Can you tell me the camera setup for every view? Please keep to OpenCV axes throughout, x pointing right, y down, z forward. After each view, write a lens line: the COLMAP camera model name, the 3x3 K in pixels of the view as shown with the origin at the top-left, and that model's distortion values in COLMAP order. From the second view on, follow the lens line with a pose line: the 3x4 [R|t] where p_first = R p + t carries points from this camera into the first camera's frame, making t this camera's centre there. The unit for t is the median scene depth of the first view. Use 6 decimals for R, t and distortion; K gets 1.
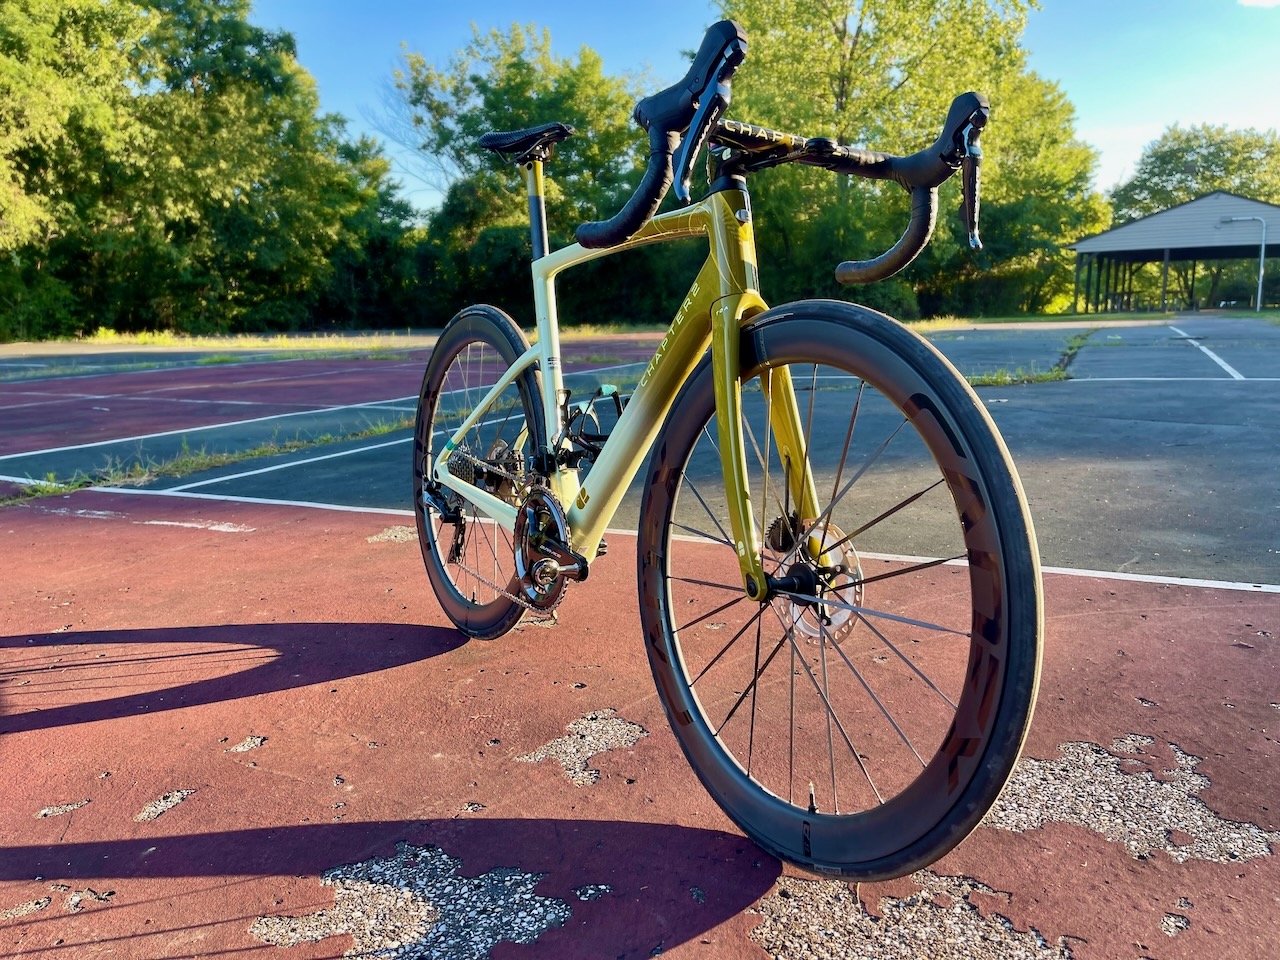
lens RADIAL K [[967.7, 0, 644.9], [0, 967.7, 497.7], [0, 0, 1]] dist [0.081481, -0.110105]
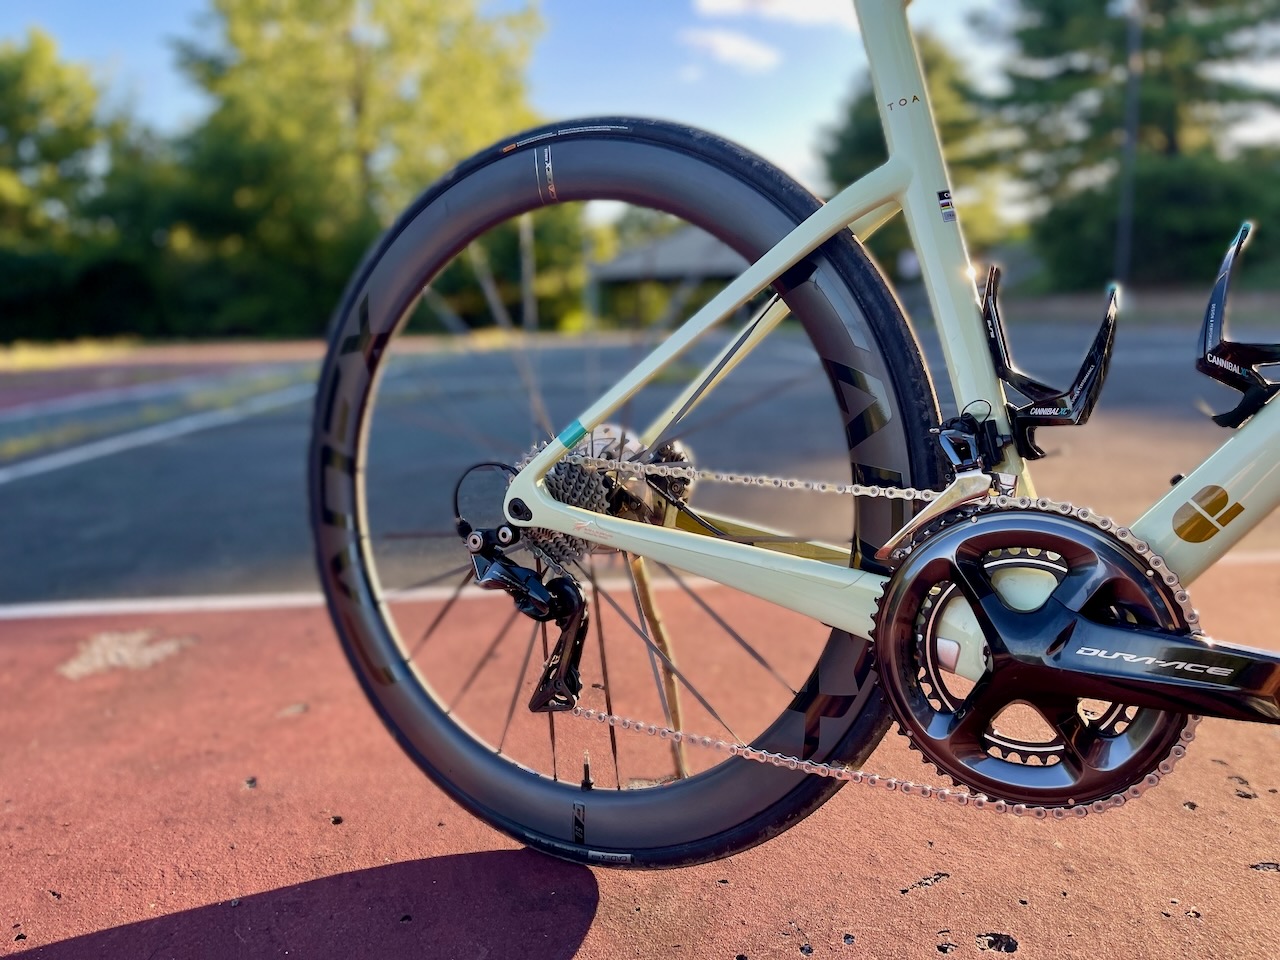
lens RADIAL K [[967.7, 0, 644.9], [0, 967.7, 497.7], [0, 0, 1]] dist [0.081481, -0.110105]
pose [[0.883248, -0.092878, 0.459616, -0.459602], [0.103827, 0.994594, 0.001459, -0.030929], [-0.457267, 0.046431, 0.888117, 0.766198]]
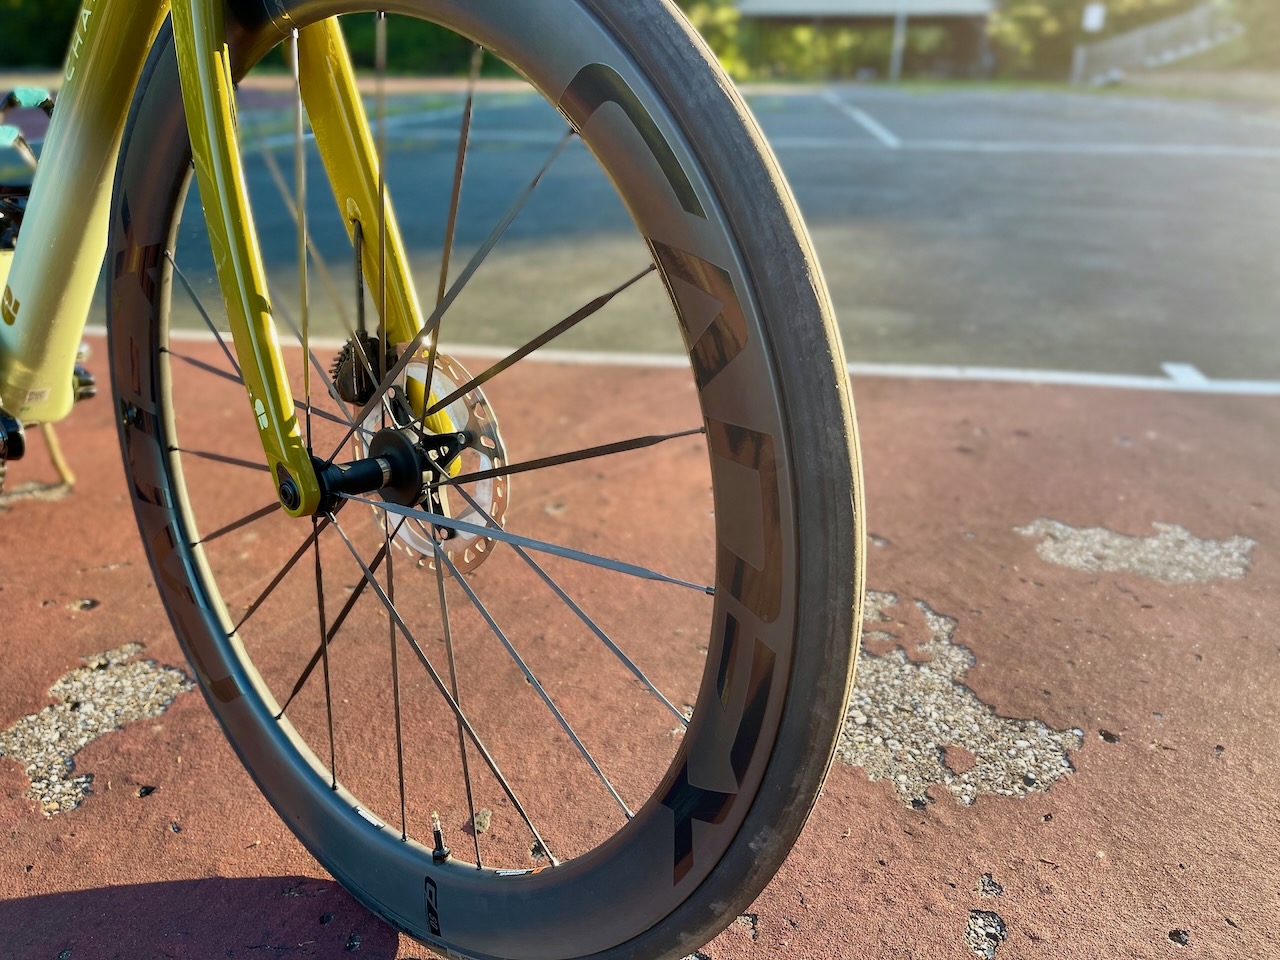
lens RADIAL K [[966.7, 0, 644.2], [0, 966.7, 483.0], [0, 0, 1]] dist [0.076923, -0.097410]
pose [[0.947371, -0.091701, 0.306723, 0.098515], [0.024890, 0.976296, 0.215006, -0.011791], [-0.319169, -0.196056, 0.927196, 0.359023]]
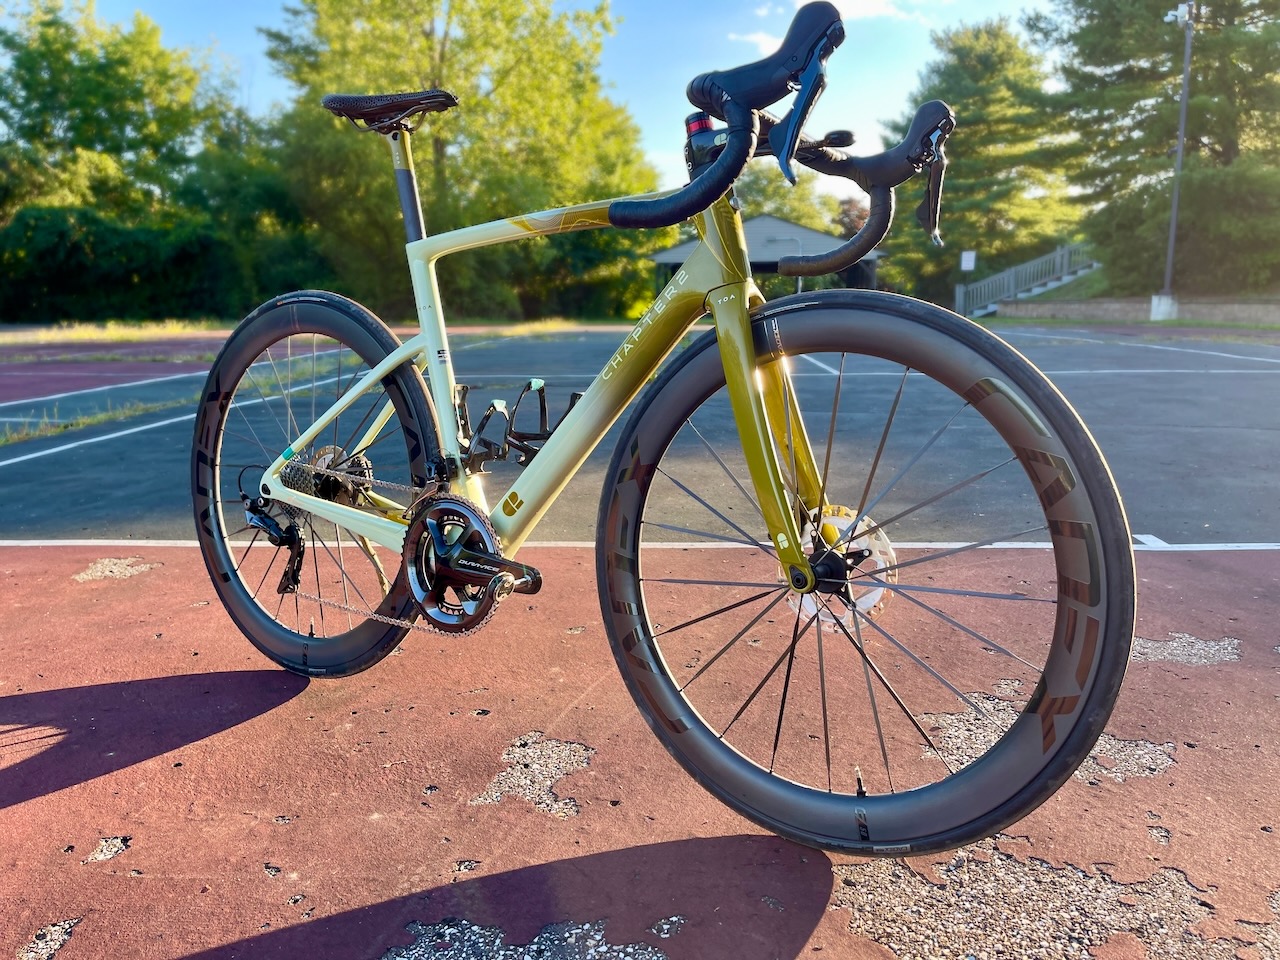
lens RADIAL K [[966.7, 0, 644.2], [0, 966.7, 483.0], [0, 0, 1]] dist [0.076923, -0.097410]
pose [[0.917147, -0.056122, 0.394578, -0.315810], [0.061998, 0.998074, -0.002149, -0.009593], [-0.393698, 0.026434, 0.918860, 0.116792]]
